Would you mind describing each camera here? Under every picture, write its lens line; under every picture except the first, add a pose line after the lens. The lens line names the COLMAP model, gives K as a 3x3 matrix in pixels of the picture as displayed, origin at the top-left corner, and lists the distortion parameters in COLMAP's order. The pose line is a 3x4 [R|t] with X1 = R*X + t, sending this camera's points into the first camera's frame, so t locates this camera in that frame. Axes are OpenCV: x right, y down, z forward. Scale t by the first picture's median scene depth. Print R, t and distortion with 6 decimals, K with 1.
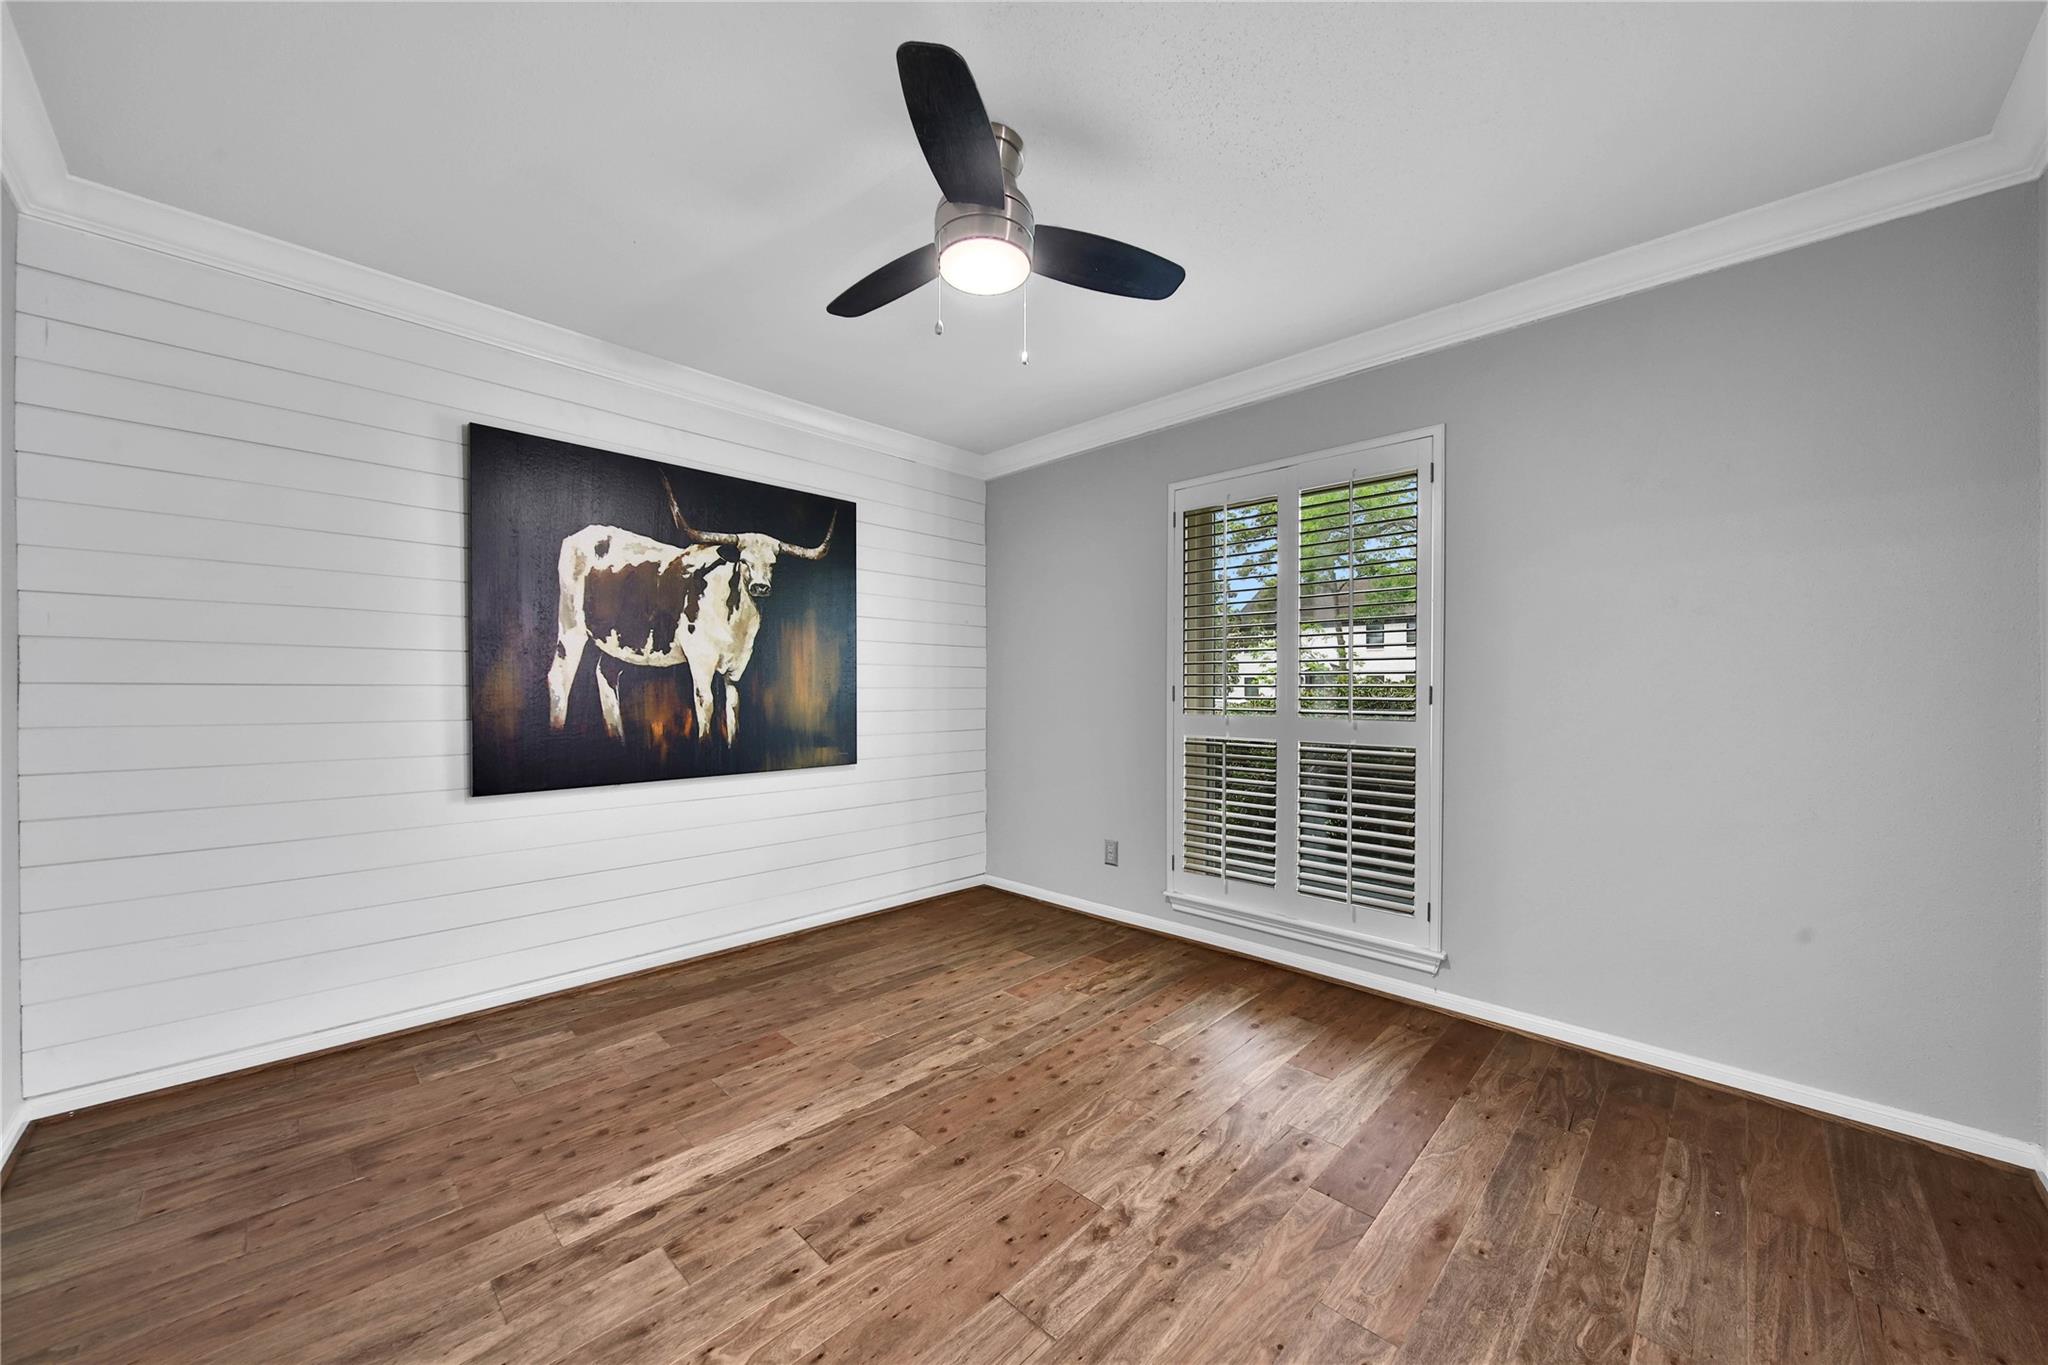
lens RADIAL K [[745.1, 0, 1006.6], [0, 745.1, 696.0], [0, 0, 1]] dist [0.001620, -0.001013]
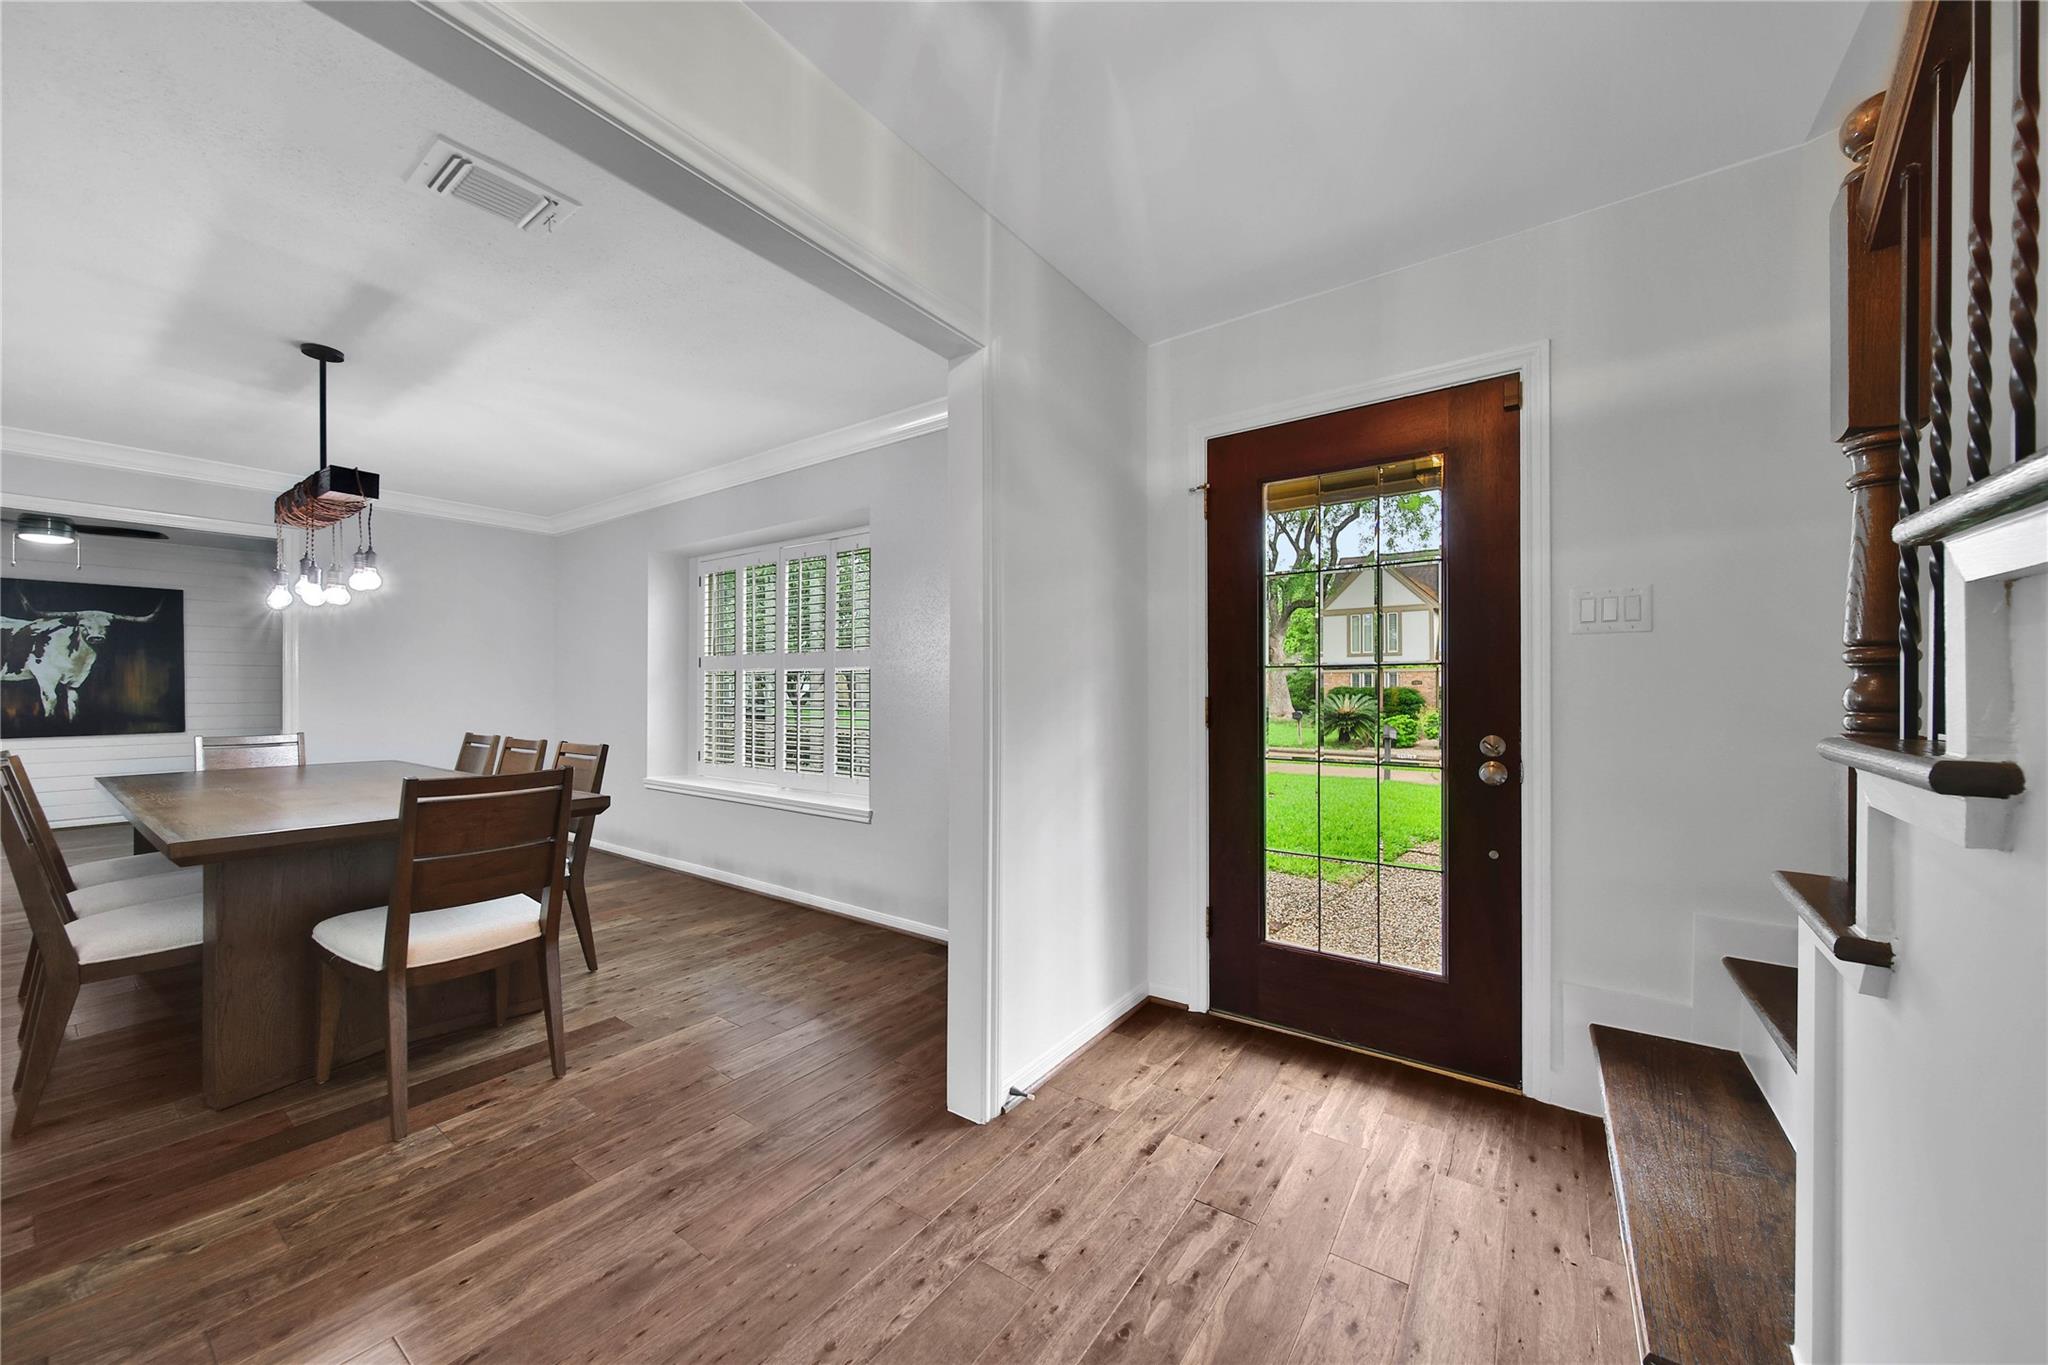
lens RADIAL K [[745.1, 0, 1011.5], [0, 745.1, 691.1], [0, 0, 1]] dist [0.001620, -0.001013]
pose [[0.990830, 0.002856, 0.135085, 1.840022], [-0.002862, 0.999996, -0.000148, -0.017816], [-0.135085, -0.000240, 0.990834, -1.286792]]
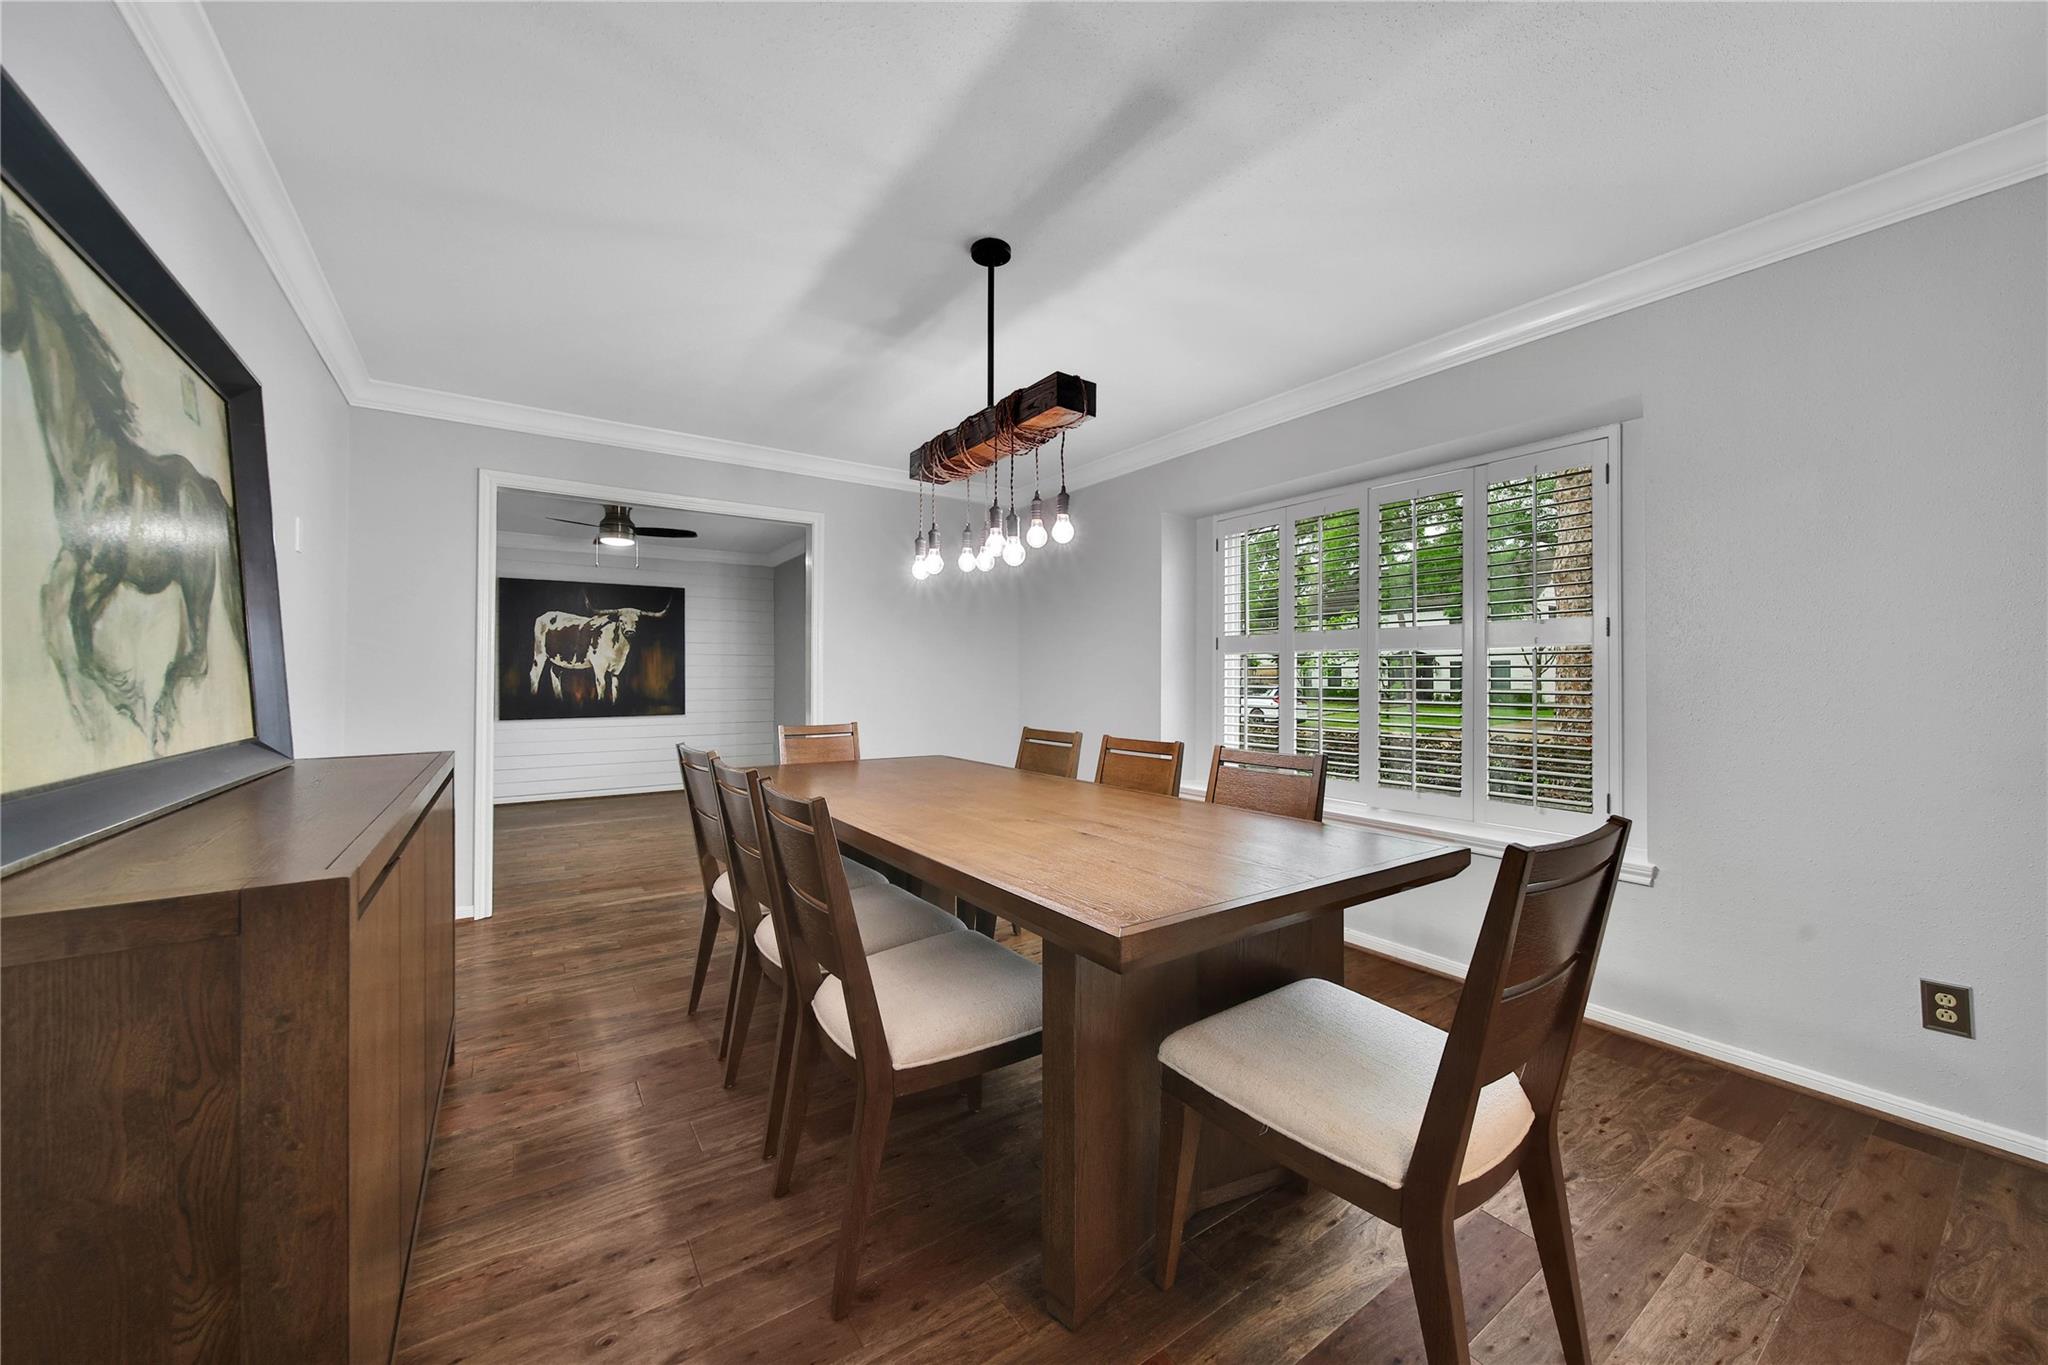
lens RADIAL K [[745.1, 0, 997.8], [0, 745.1, 672.2], [0, 0, 1]] dist [0.001620, -0.001013]
pose [[0.975807, 0.003227, -0.218611, 1.278204], [-0.005347, 0.999944, -0.009105, -0.013915], [0.218570, 0.010054, 0.975770, -0.960660]]
